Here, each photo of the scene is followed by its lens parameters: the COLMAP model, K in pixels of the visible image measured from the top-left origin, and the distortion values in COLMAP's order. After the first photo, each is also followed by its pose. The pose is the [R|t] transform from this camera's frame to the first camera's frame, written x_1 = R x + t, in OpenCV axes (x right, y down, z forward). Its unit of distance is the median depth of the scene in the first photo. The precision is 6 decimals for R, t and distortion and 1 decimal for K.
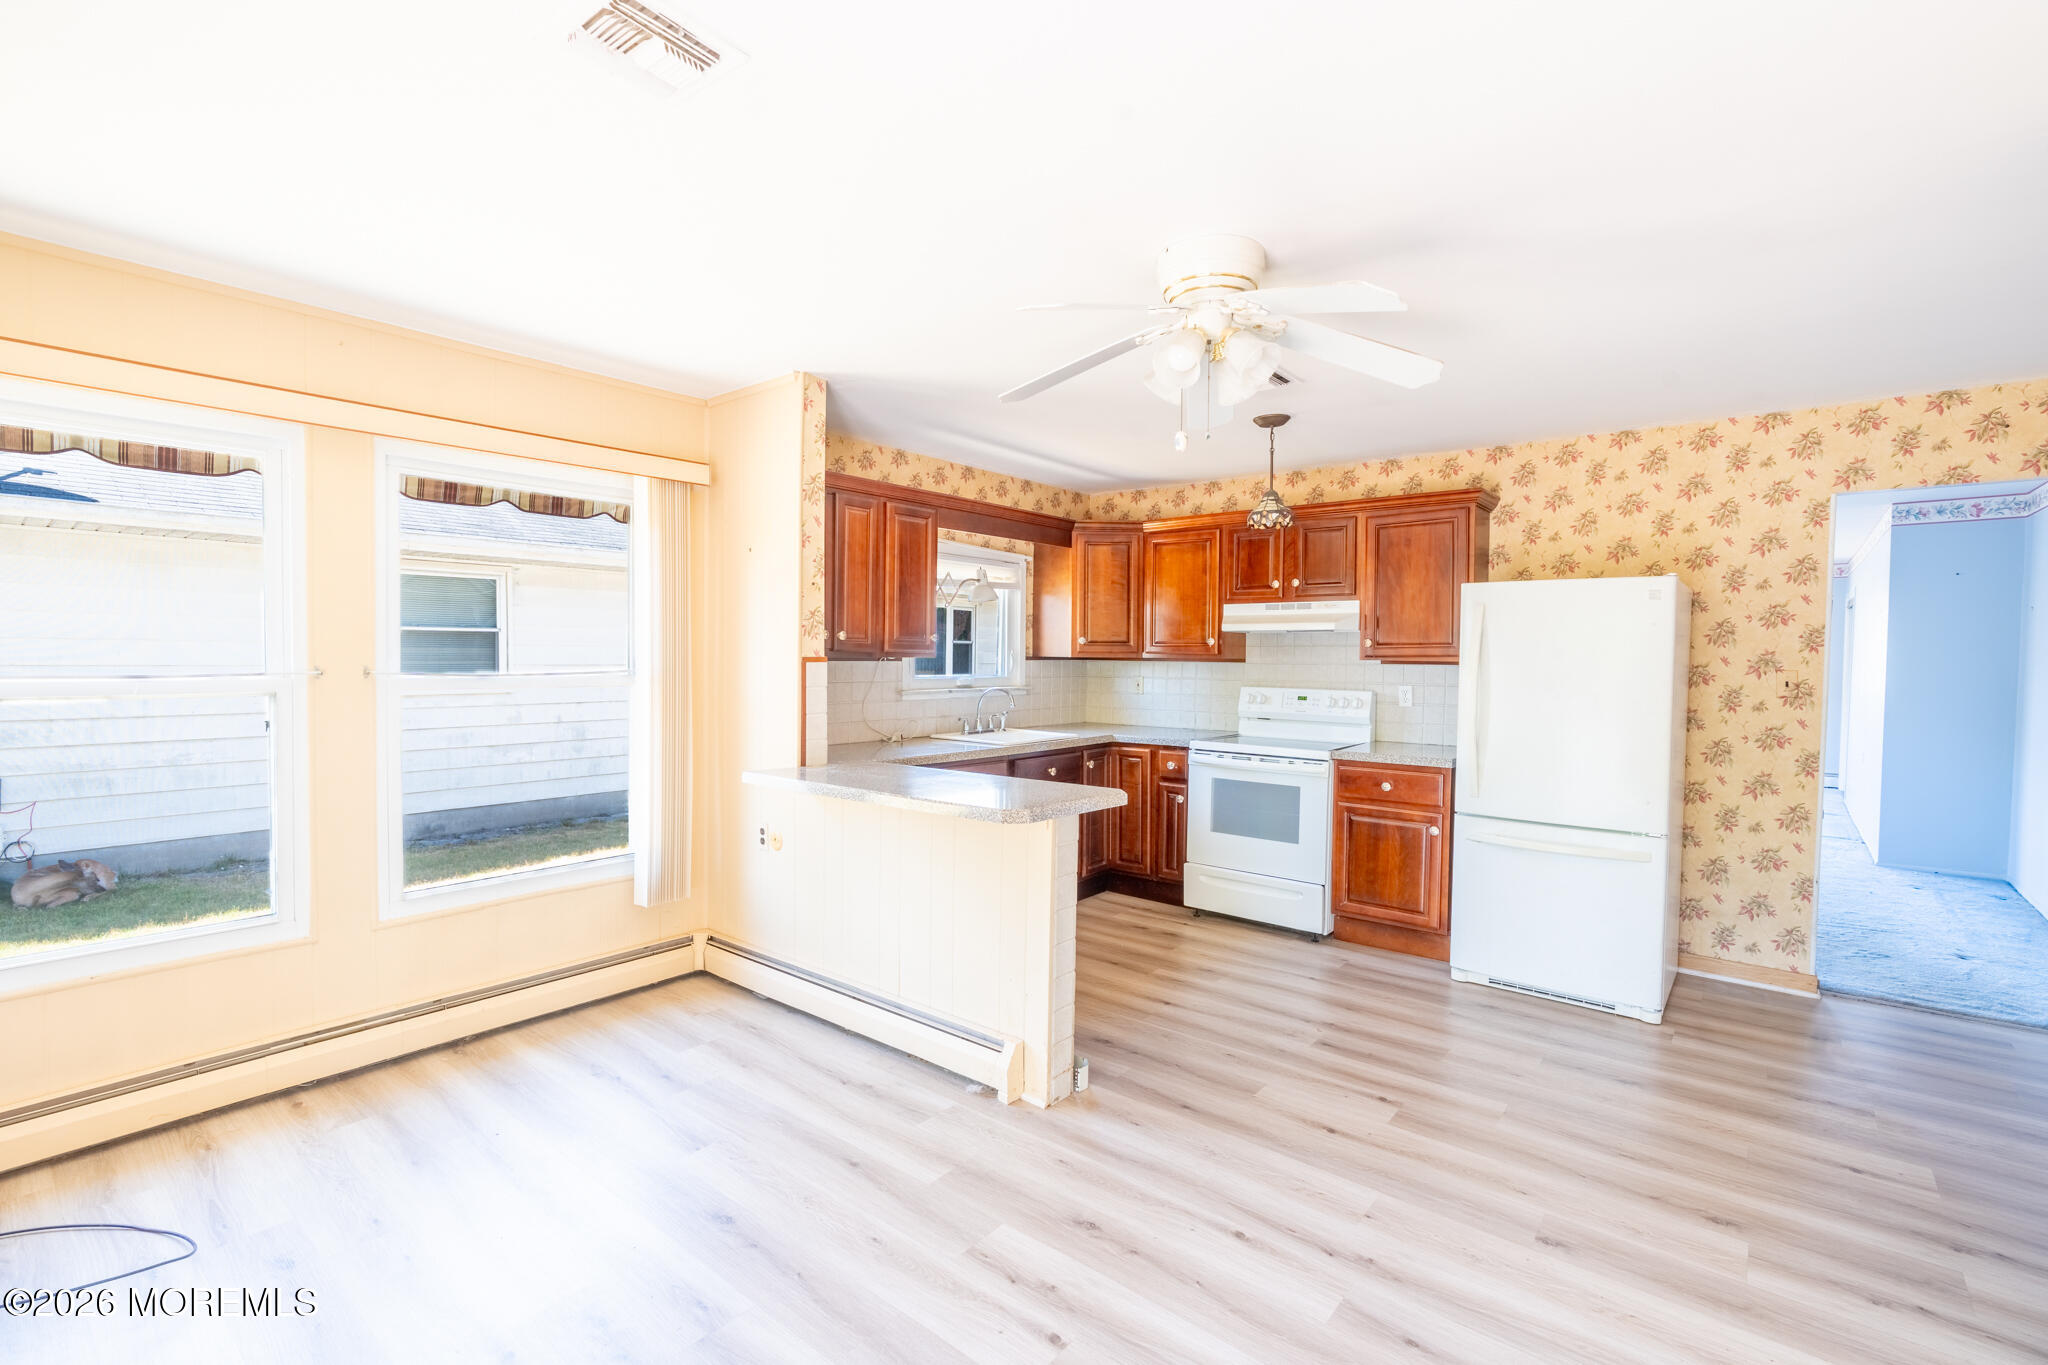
lens RADIAL K [[924.6, 0, 1016.4], [0, 924.6, 681.1], [0, 0, 1]] dist [-0.013267, 0.005301]
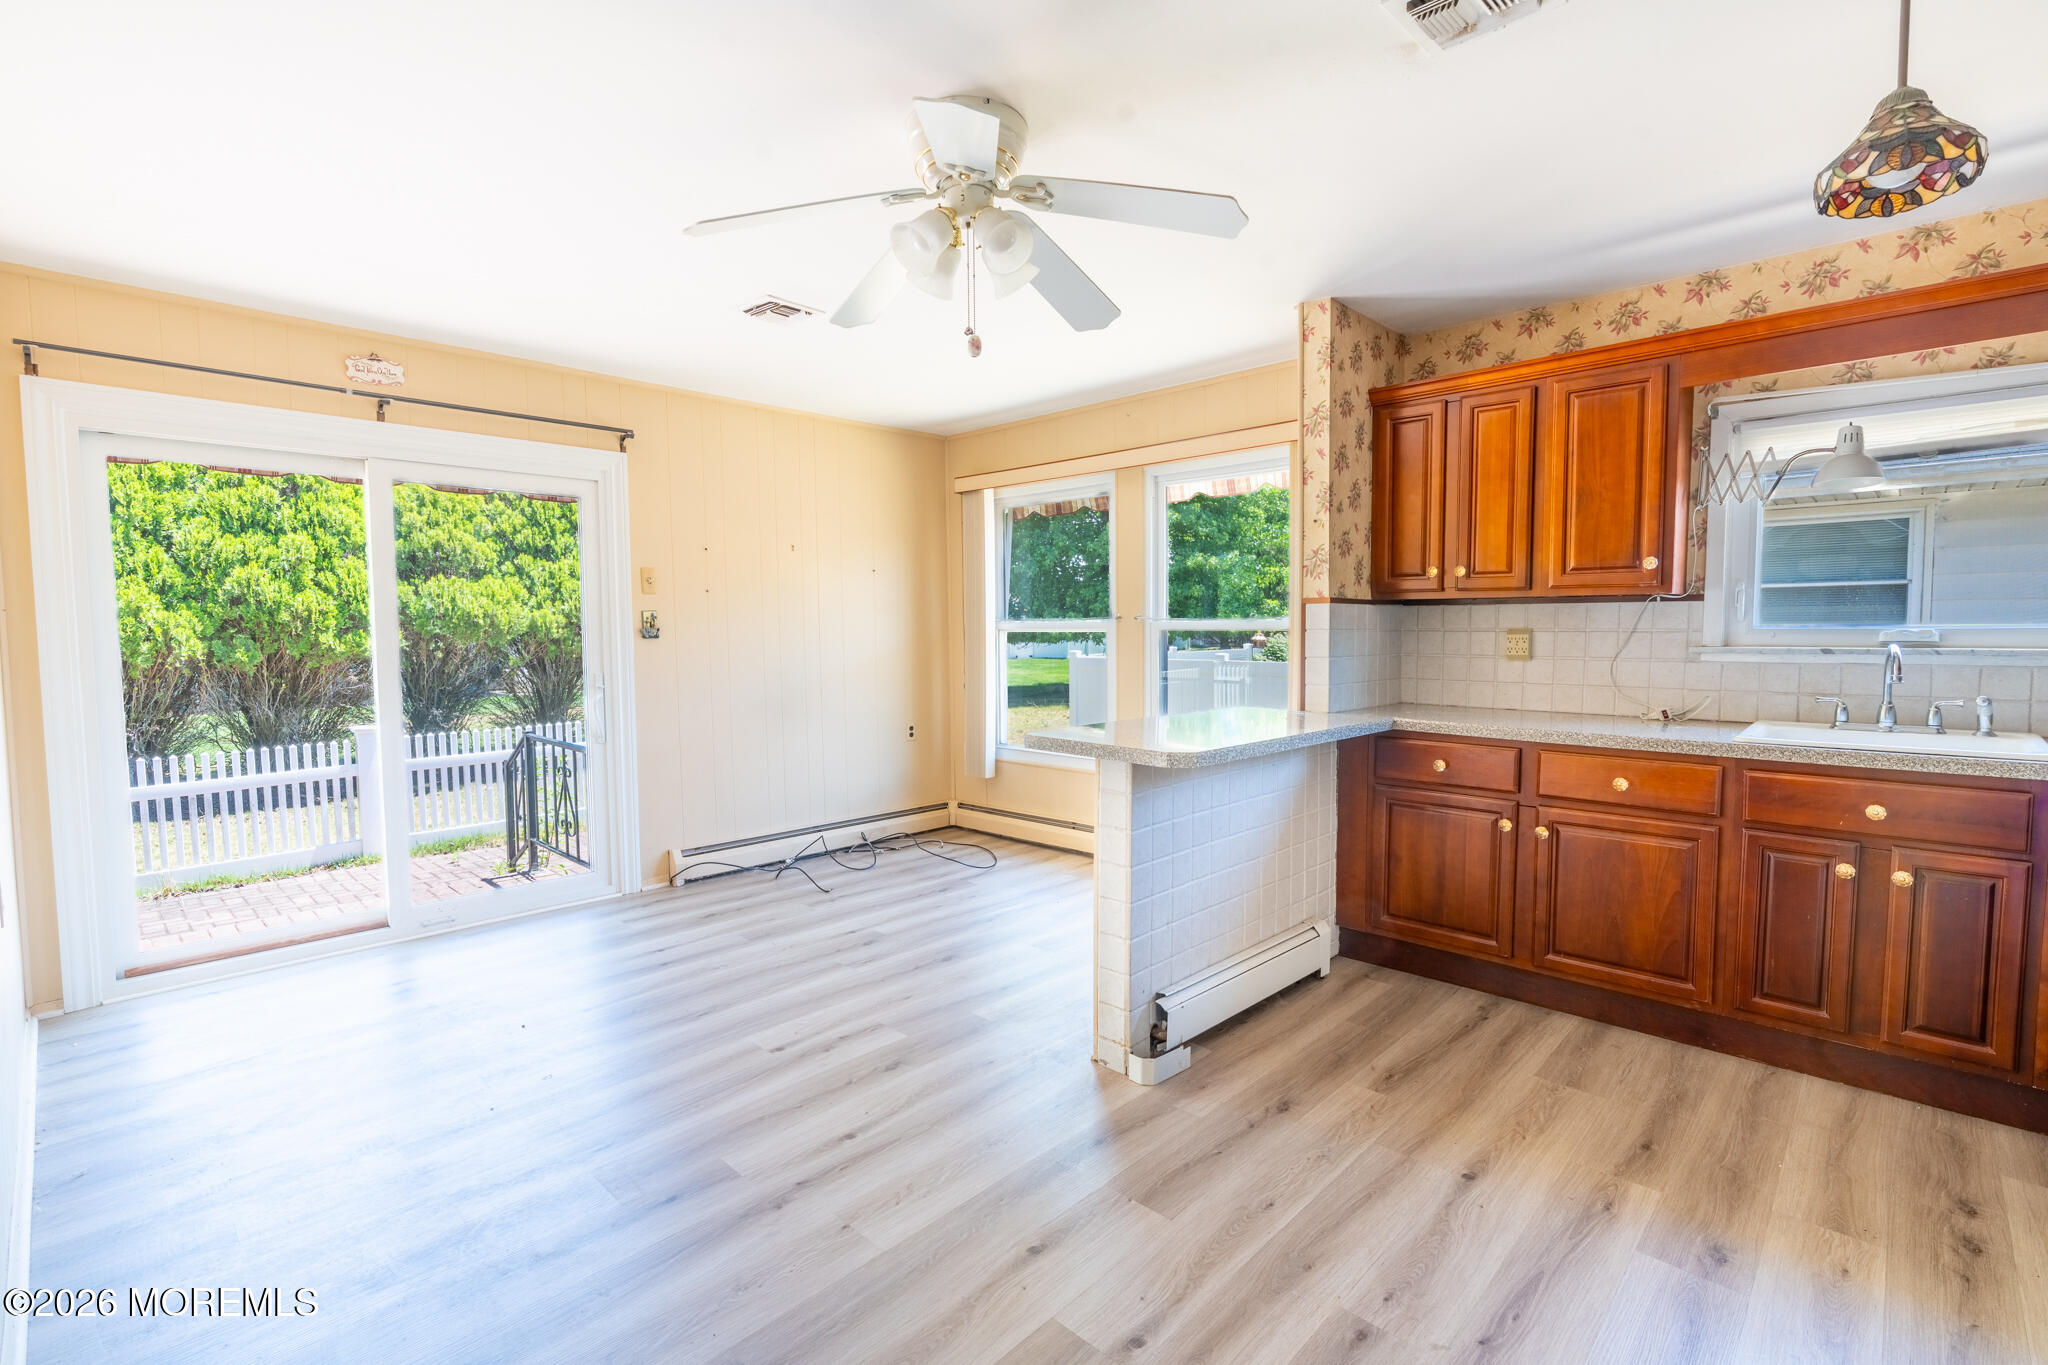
lens RADIAL K [[924.6, 0, 1014.3], [0, 924.6, 684.9], [0, 0, 1]] dist [-0.013267, 0.005301]
pose [[-0.085705, 0.055962, -0.994748, 0.610506], [-0.023837, 0.998020, 0.058200, 0.012544], [0.996035, 0.028700, -0.084201, 0.620925]]
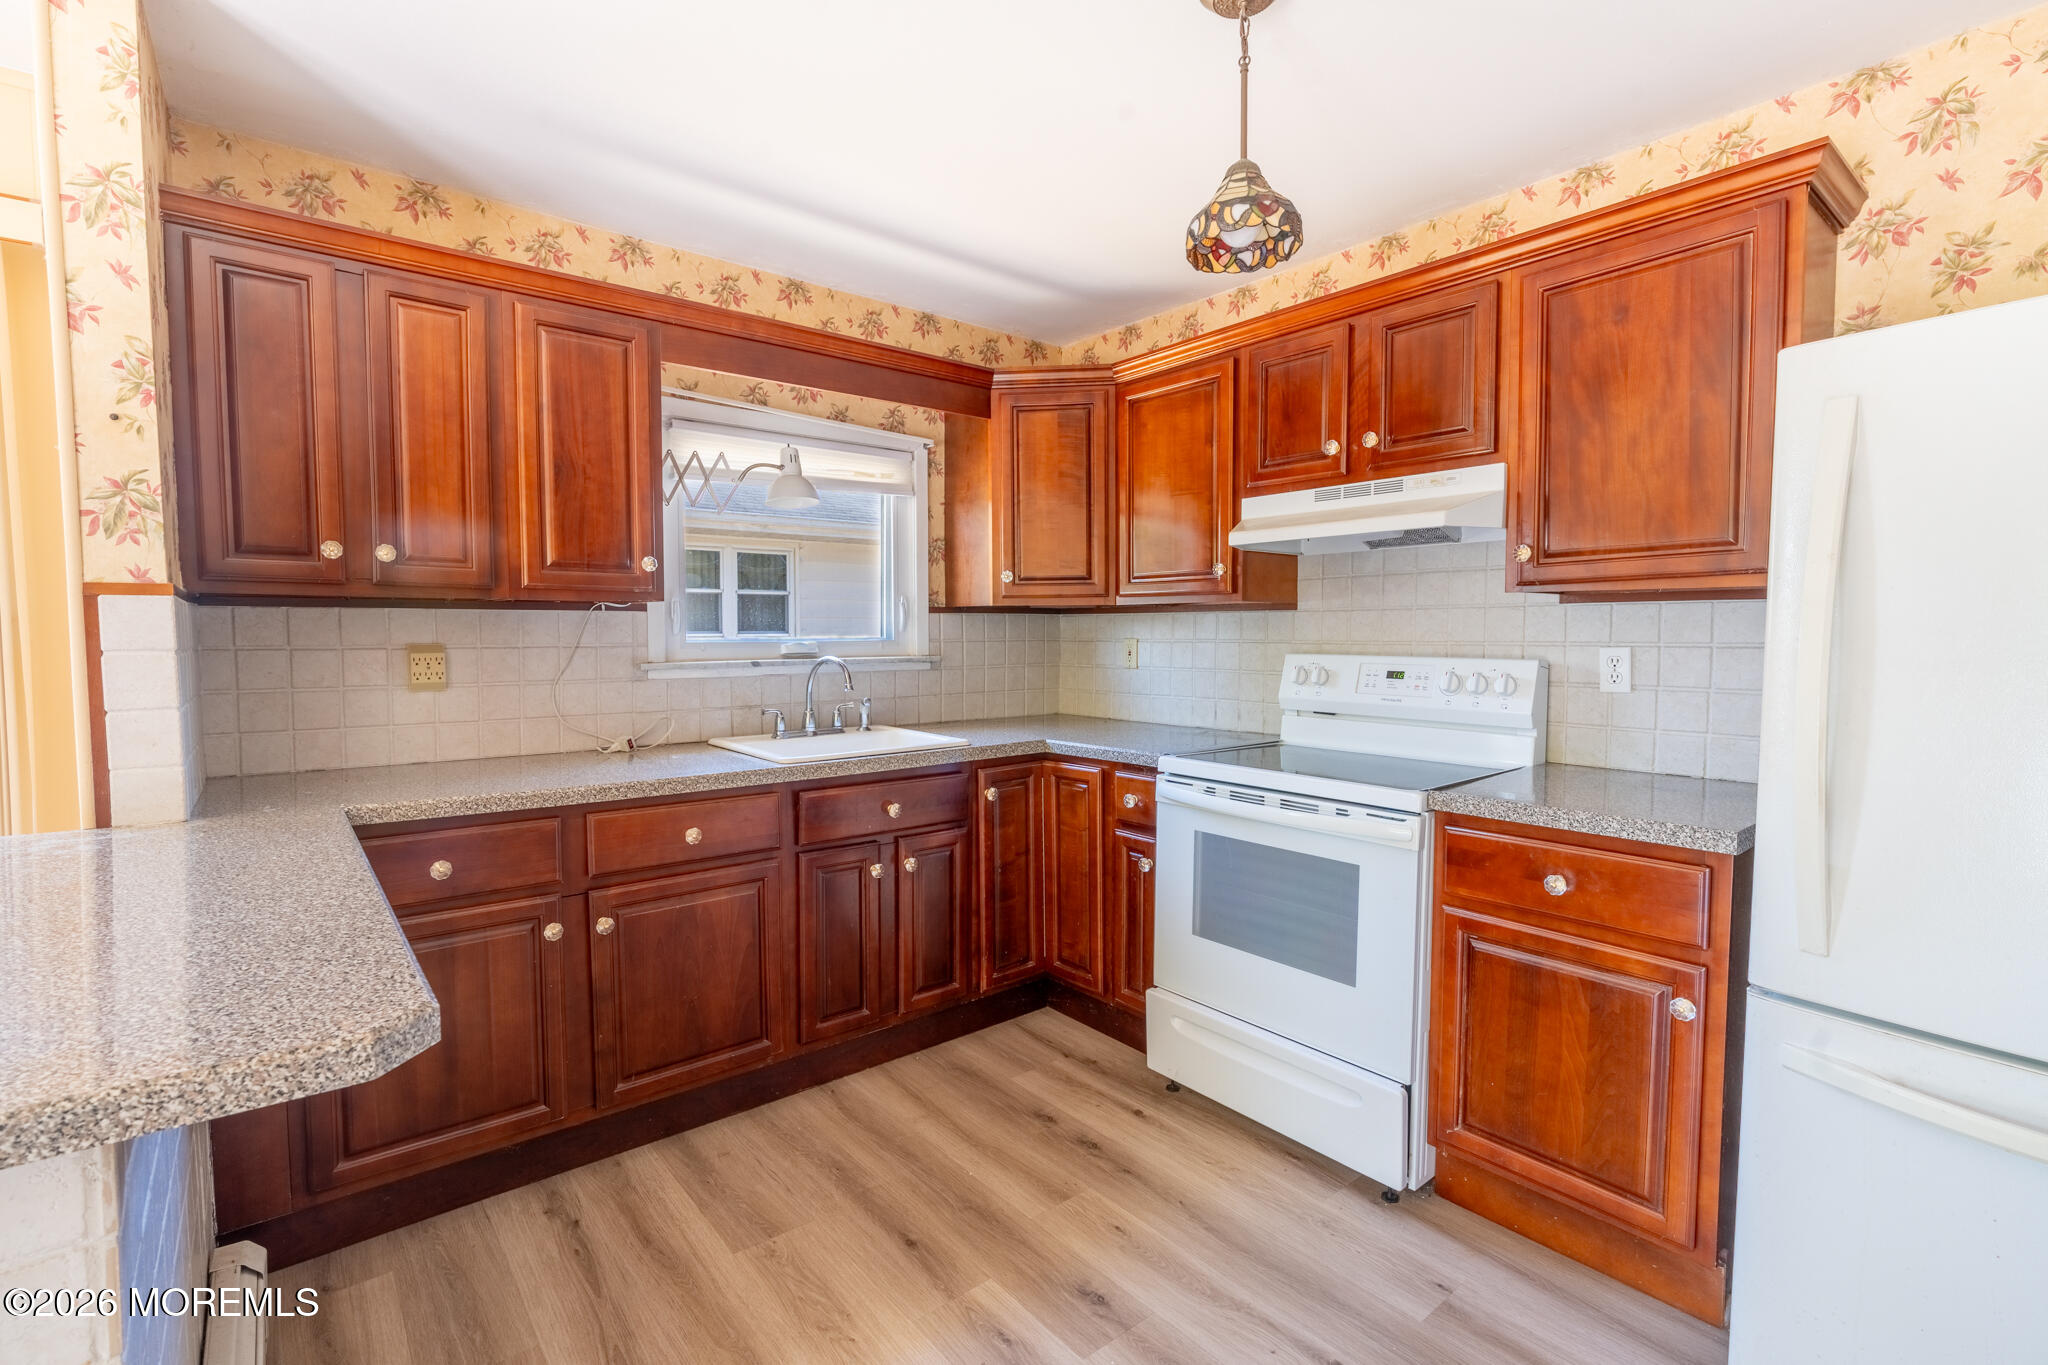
lens RADIAL K [[924.6, 0, 1015.2], [0, 924.6, 681.4], [0, 0, 1]] dist [-0.013267, 0.005301]
pose [[0.980815, -0.000236, -0.194941, 0.230932], [0.004869, 0.999717, 0.023288, 0.010590], [0.194880, -0.023790, 0.980539, 0.520258]]
